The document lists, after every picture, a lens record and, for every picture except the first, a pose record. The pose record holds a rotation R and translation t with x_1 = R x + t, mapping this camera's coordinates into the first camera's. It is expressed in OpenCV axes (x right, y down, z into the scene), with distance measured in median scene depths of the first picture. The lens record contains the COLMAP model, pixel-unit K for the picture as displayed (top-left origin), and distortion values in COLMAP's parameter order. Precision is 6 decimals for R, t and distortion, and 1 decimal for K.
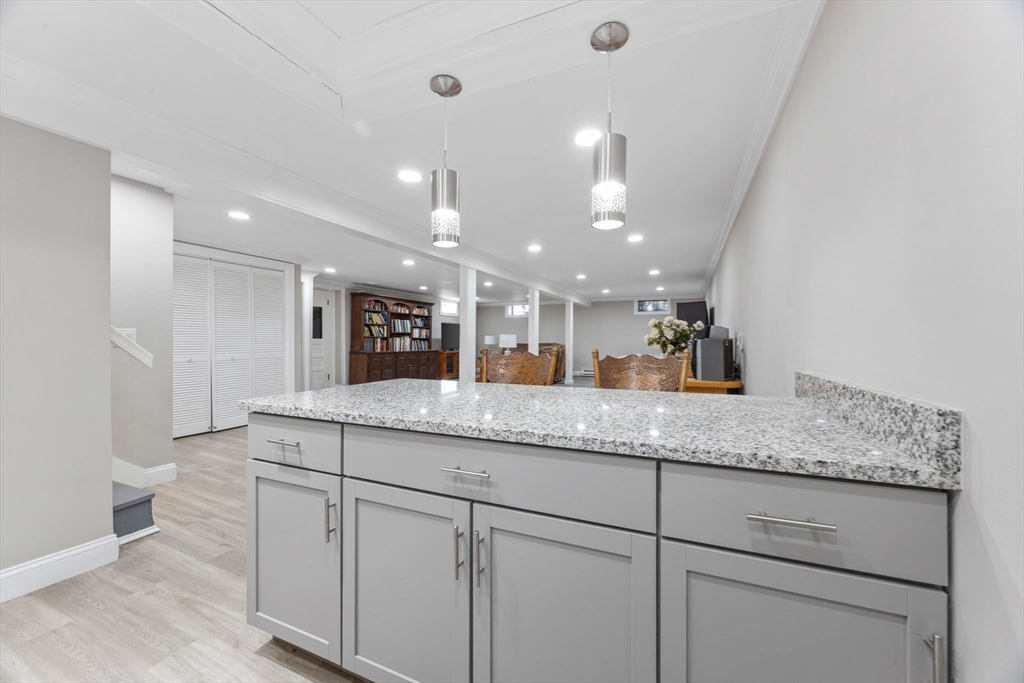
lens RADIAL K [[391.9, 0, 509.9], [0, 391.9, 338.9], [0, 0, 1]] dist [0.000382, -0.000014]
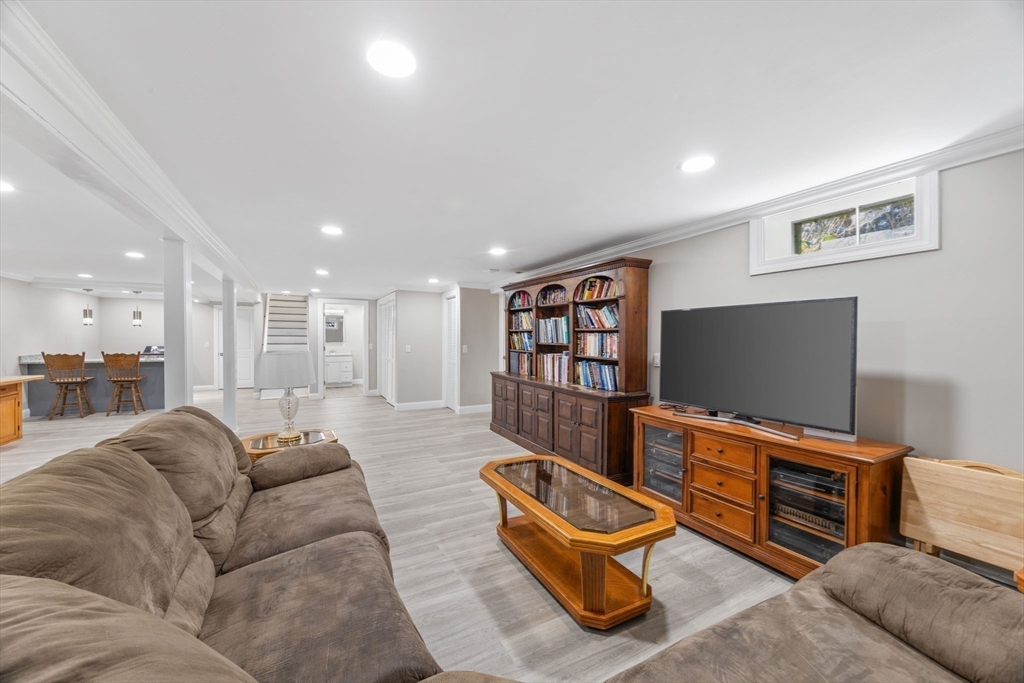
lens RADIAL K [[391.9, 0, 505.0], [0, 391.9, 344.7], [0, 0, 1]] dist [0.000382, -0.000014]
pose [[-0.618644, 0.004846, -0.785656, 0.145012], [-0.011054, 0.999828, 0.014872, -0.021473], [0.785594, 0.017885, -0.618484, 1.216587]]
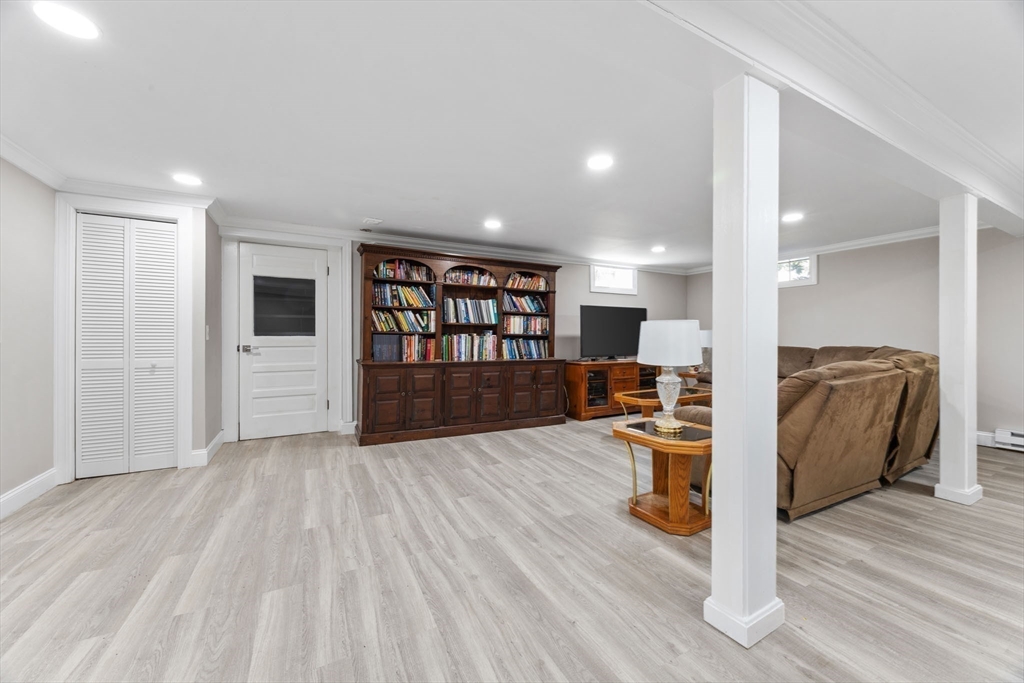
lens RADIAL K [[391.9, 0, 521.5], [0, 391.9, 339.6], [0, 0, 1]] dist [0.000382, -0.000014]
pose [[0.788953, -0.004788, -0.614435, 0.081728], [0.002328, 0.999986, -0.004802, 0.006324], [0.614449, 0.002358, 0.788953, 0.619452]]
